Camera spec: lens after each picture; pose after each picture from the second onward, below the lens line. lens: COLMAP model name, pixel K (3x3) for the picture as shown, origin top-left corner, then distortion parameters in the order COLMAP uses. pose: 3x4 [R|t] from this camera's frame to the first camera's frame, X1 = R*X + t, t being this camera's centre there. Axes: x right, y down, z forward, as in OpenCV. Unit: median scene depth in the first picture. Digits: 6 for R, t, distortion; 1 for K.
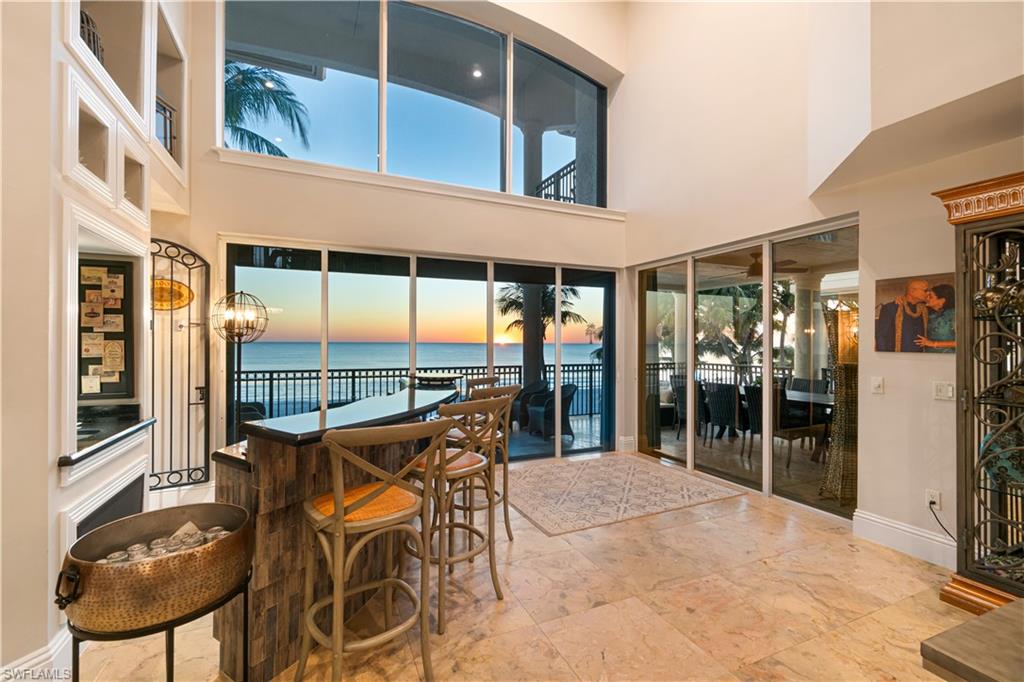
lens RADIAL K [[448.0, 0, 514.7], [0, 448.0, 342.0], [0, 0, 1]] dist [-0.000924, 0.000053]
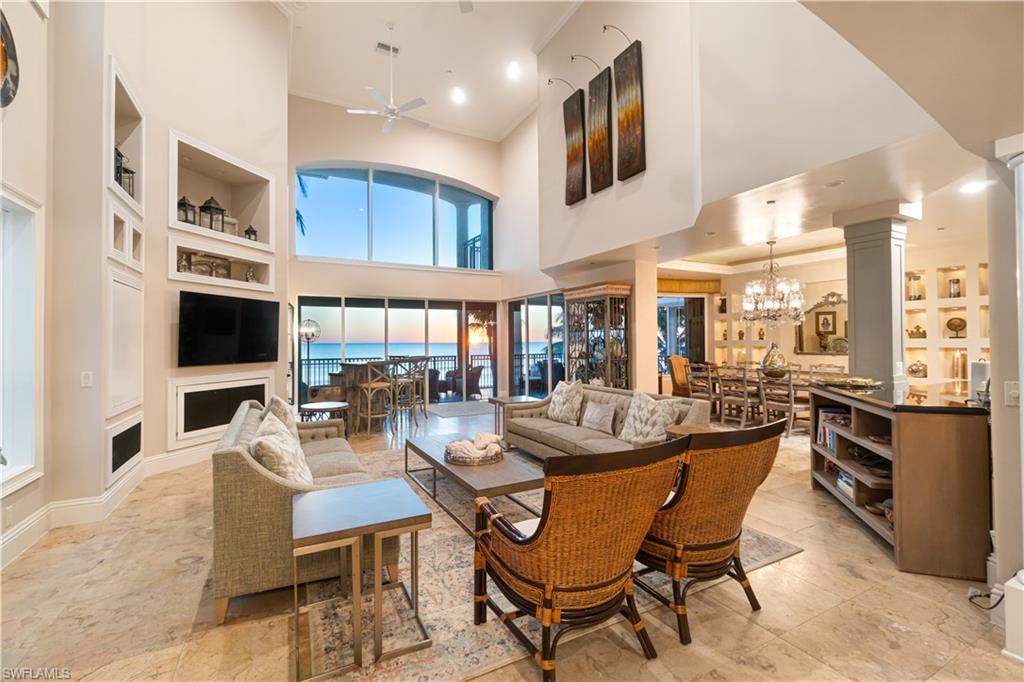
lens RADIAL K [[448.0, 0, 514.7], [0, 448.0, 342.0], [0, 0, 1]] dist [-0.000924, 0.000053]
pose [[0.998241, -0.007712, 0.058778, 0.224857], [0.007456, 0.999962, 0.004564, -0.001023], [-0.058811, -0.004118, 0.998261, -1.021946]]
